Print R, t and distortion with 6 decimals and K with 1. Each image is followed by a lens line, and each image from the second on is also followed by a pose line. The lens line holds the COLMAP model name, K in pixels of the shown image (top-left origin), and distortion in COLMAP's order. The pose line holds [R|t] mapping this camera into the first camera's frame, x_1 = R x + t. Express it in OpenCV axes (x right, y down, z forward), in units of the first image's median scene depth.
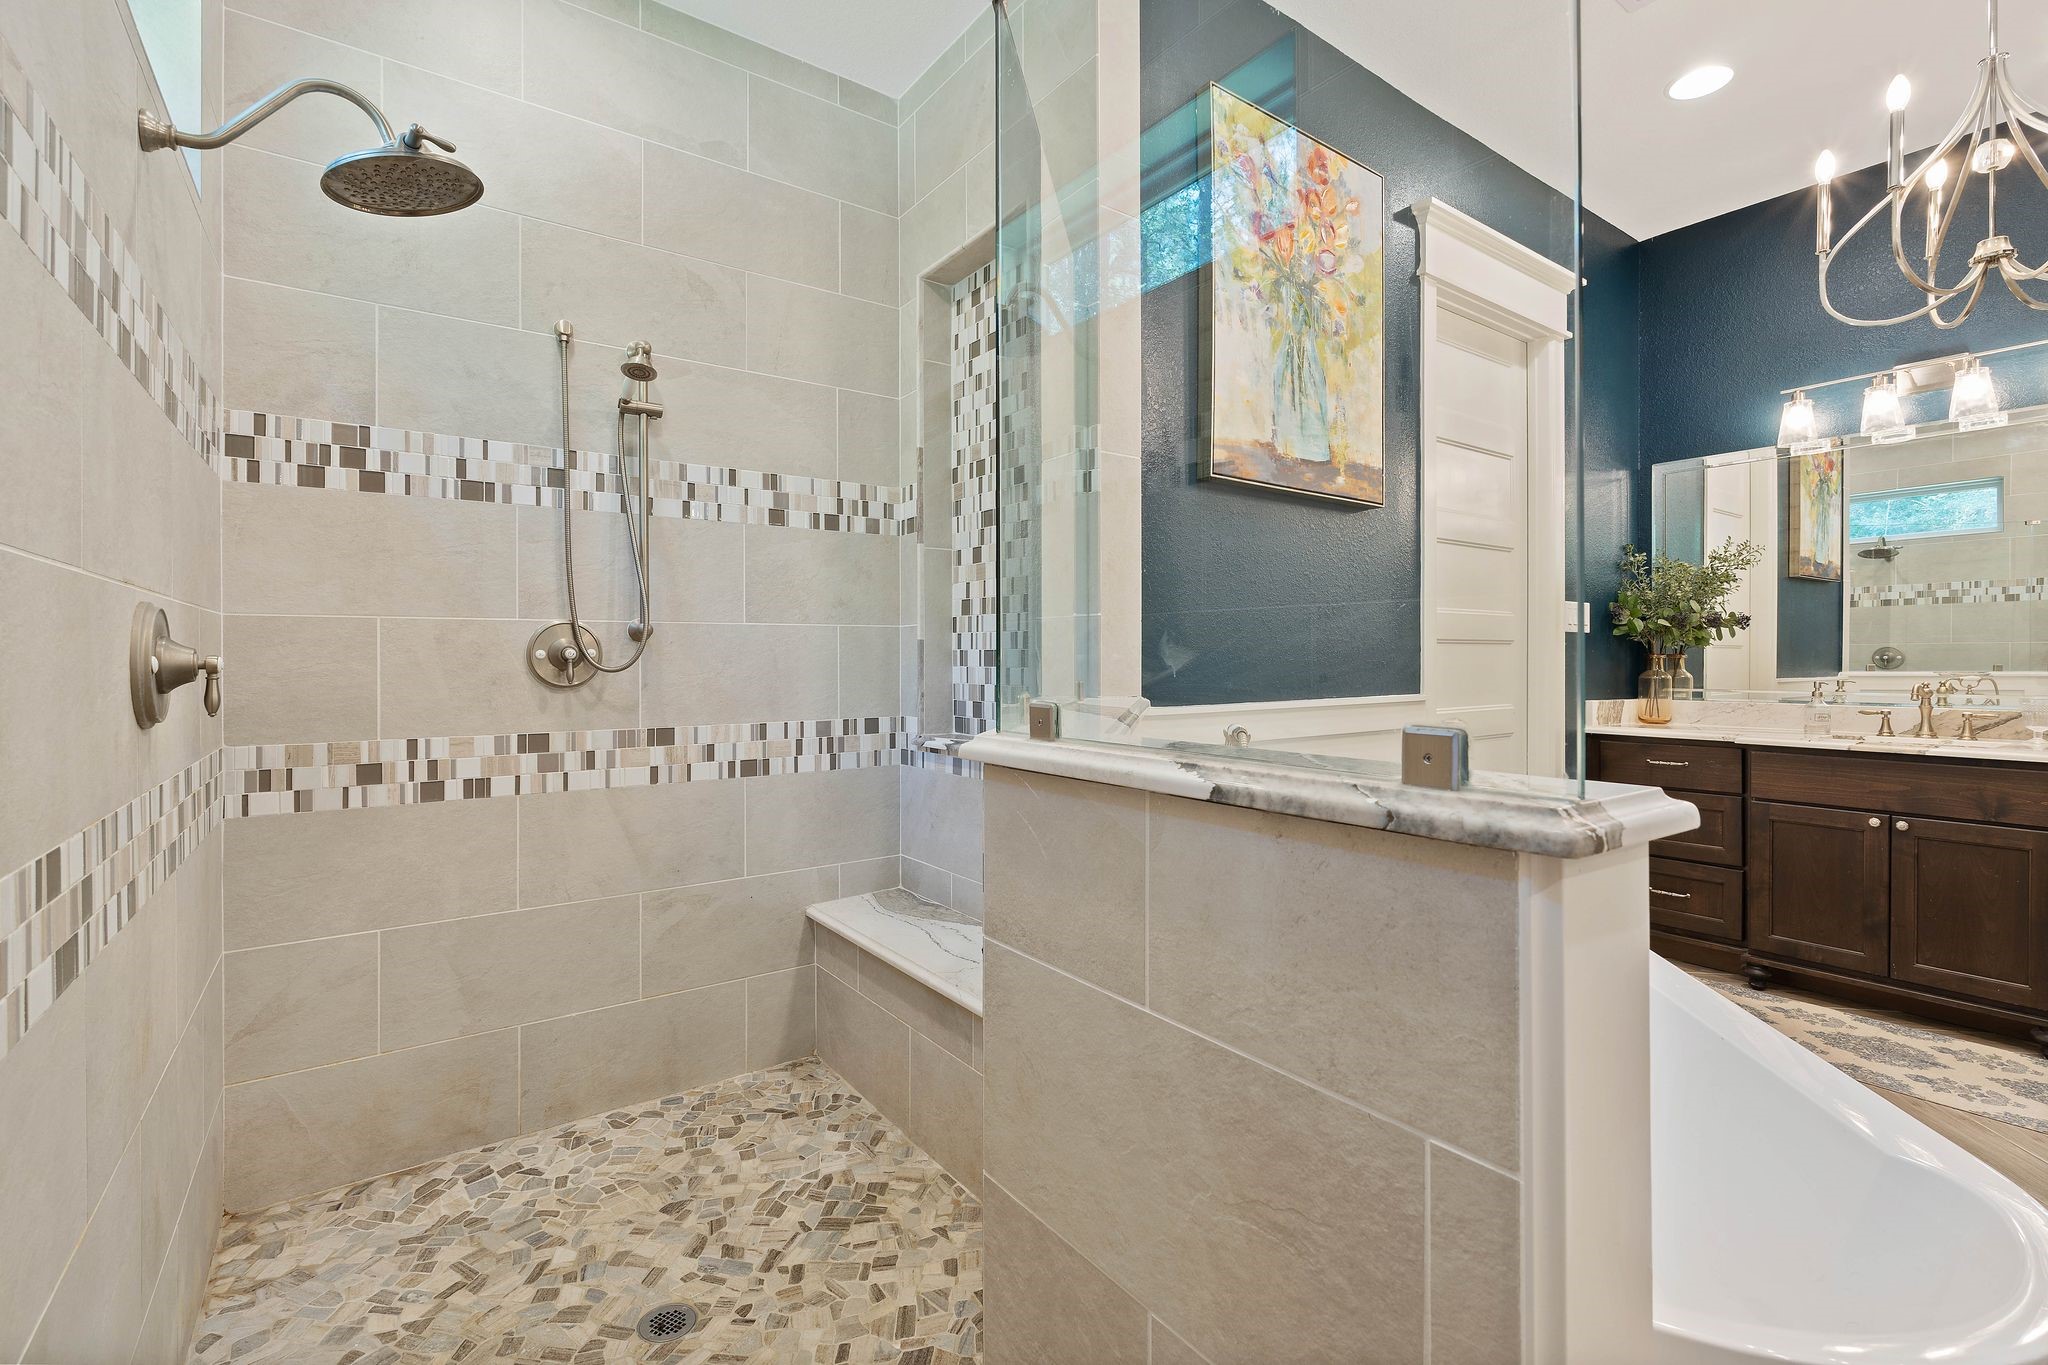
lens RADIAL K [[902.8, 0, 1023.5], [0, 902.8, 666.4], [0, 0, 1]] dist [0.000392, 0.000036]
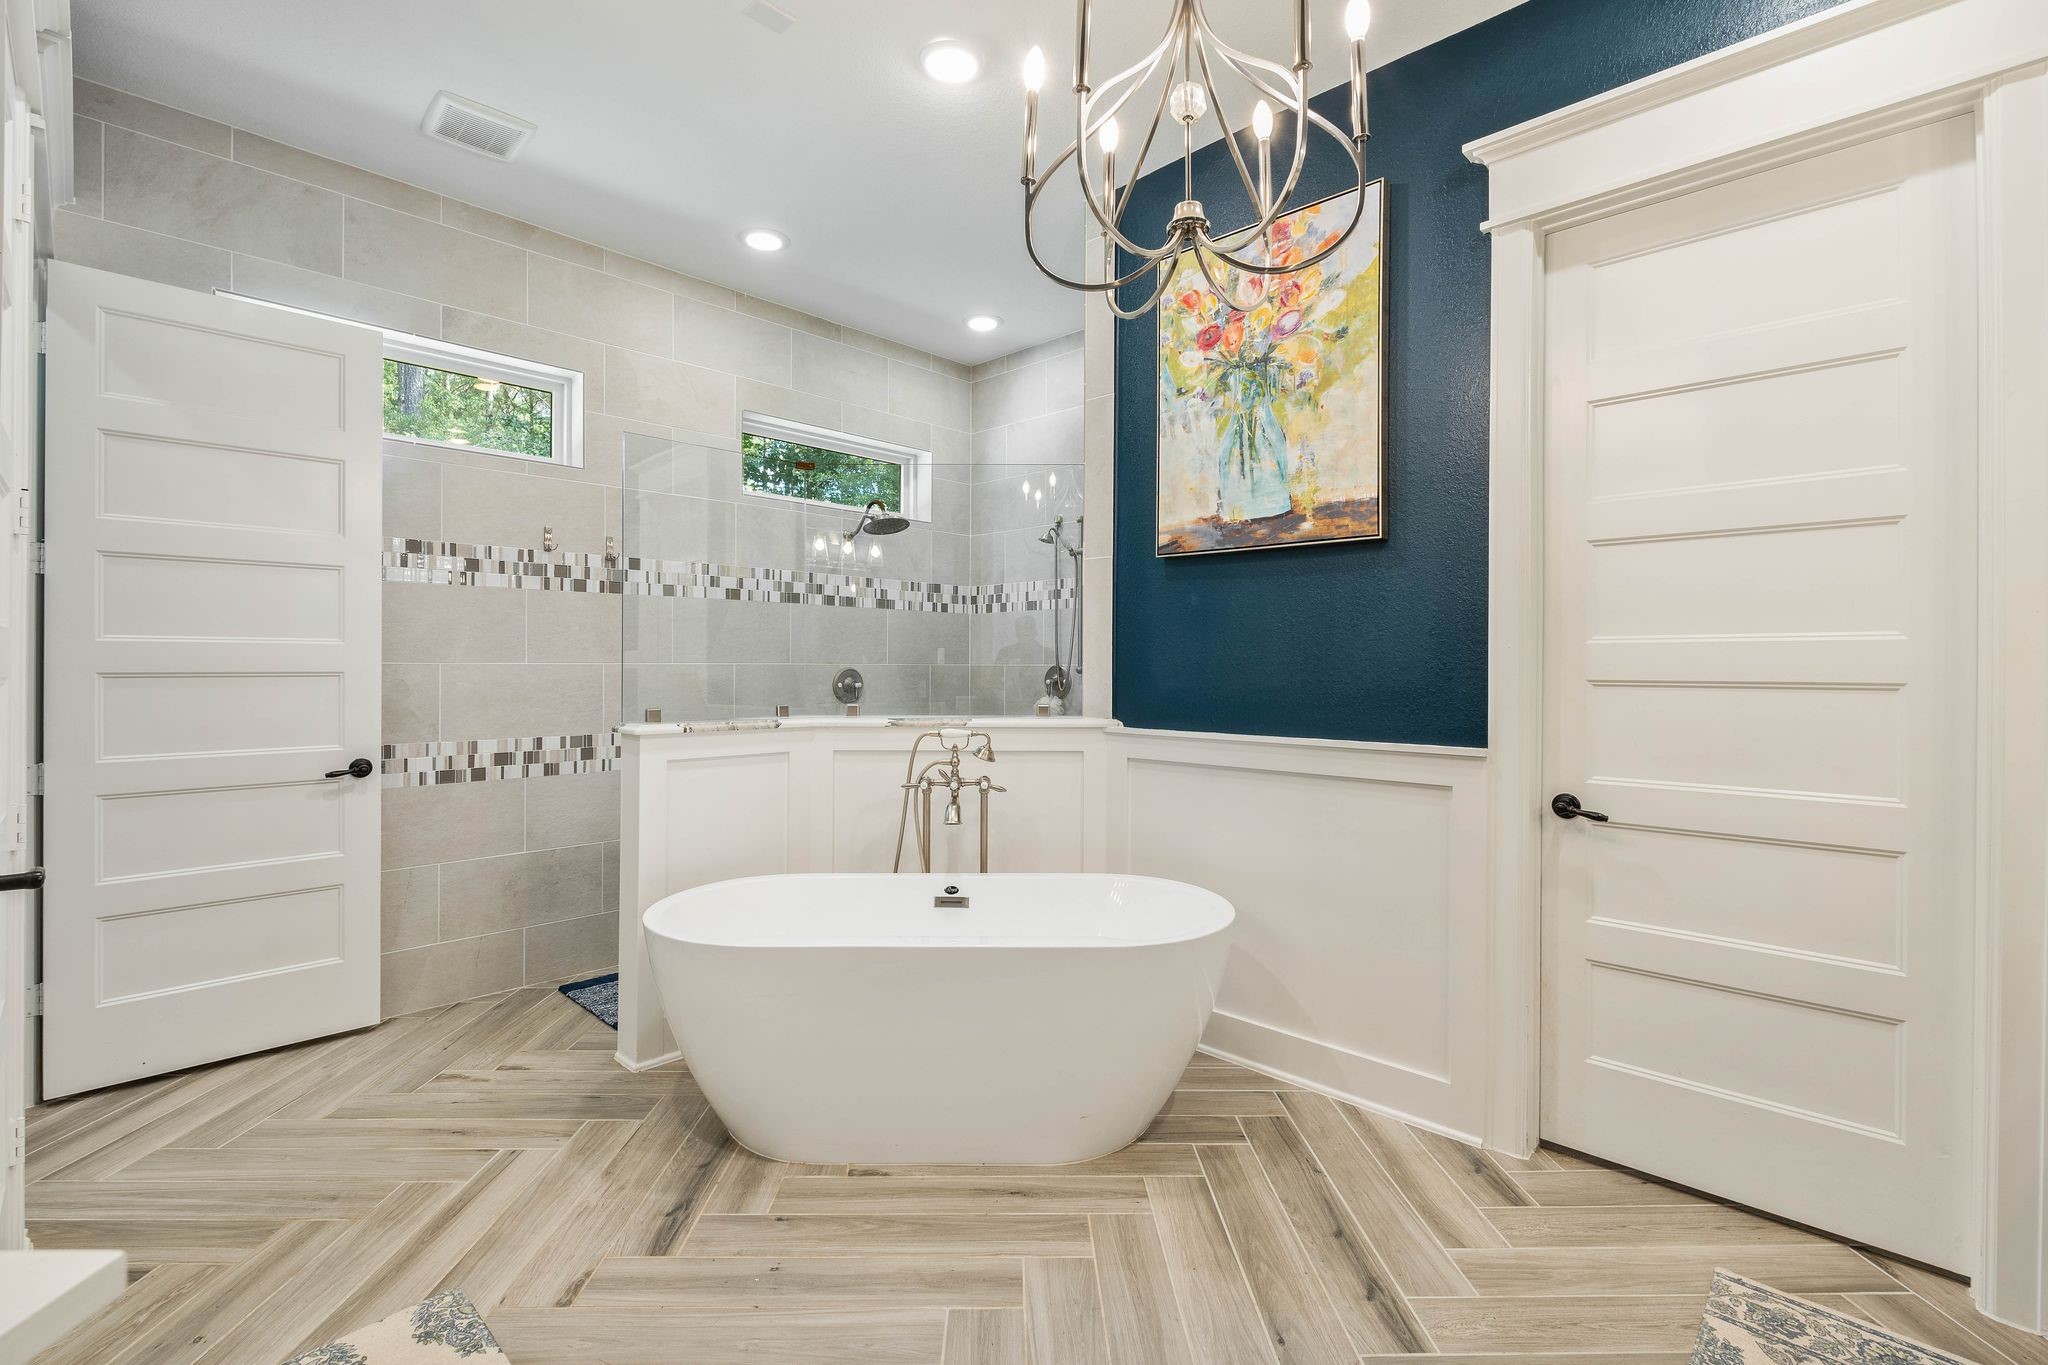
lens RADIAL K [[902.8, 0, 1024.2], [0, 902.8, 673.7], [0, 0, 1]] dist [0.000392, 0.000036]
pose [[0.183465, 0.012150, -0.982951, 1.376769], [-0.011499, 0.999882, 0.010213, -0.047998], [0.982959, 0.009429, 0.183583, 0.529170]]
